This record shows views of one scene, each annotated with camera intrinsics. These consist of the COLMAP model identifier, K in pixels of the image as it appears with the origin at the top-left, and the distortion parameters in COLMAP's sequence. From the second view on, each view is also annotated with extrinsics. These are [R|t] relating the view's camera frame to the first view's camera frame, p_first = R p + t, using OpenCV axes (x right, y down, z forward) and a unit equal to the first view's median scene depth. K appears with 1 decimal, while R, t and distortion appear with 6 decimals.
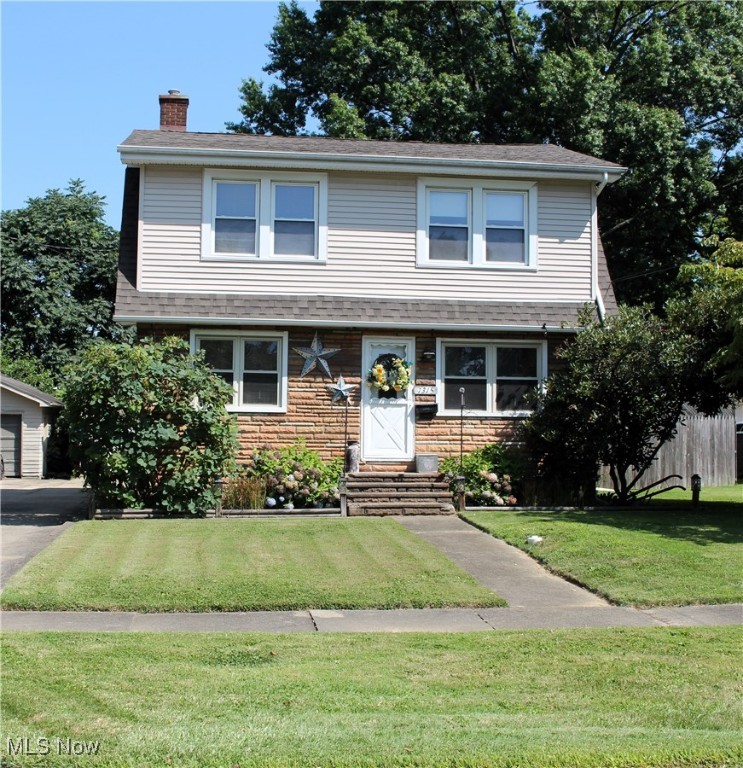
lens RADIAL K [[1030.4, 0, 371.5], [0, 1030.4, 384.0], [0, 0, 1]] dist [-0.078476, -0.013386]
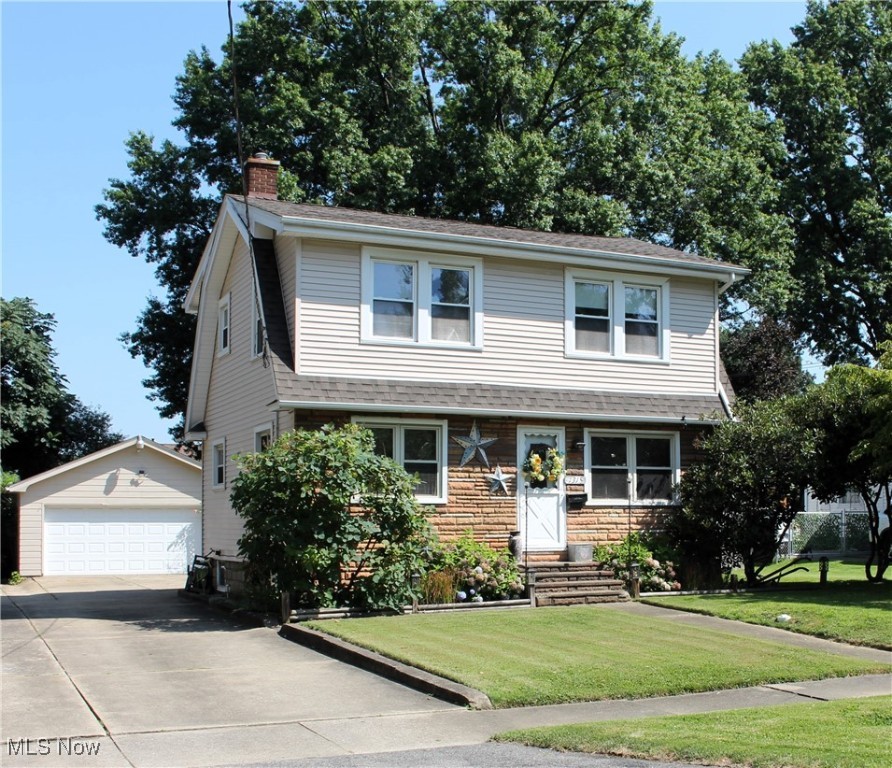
lens RADIAL K [[1117.3, 0, 446.0], [0, 1117.3, 492.4], [0, 0, 1]] dist [-0.104073, 0.011010]
pose [[0.953284, -0.007557, 0.301980, -0.399180], [0.001728, 0.999807, 0.019565, -0.003285], [-0.302069, -0.018130, 0.953114, -0.002015]]
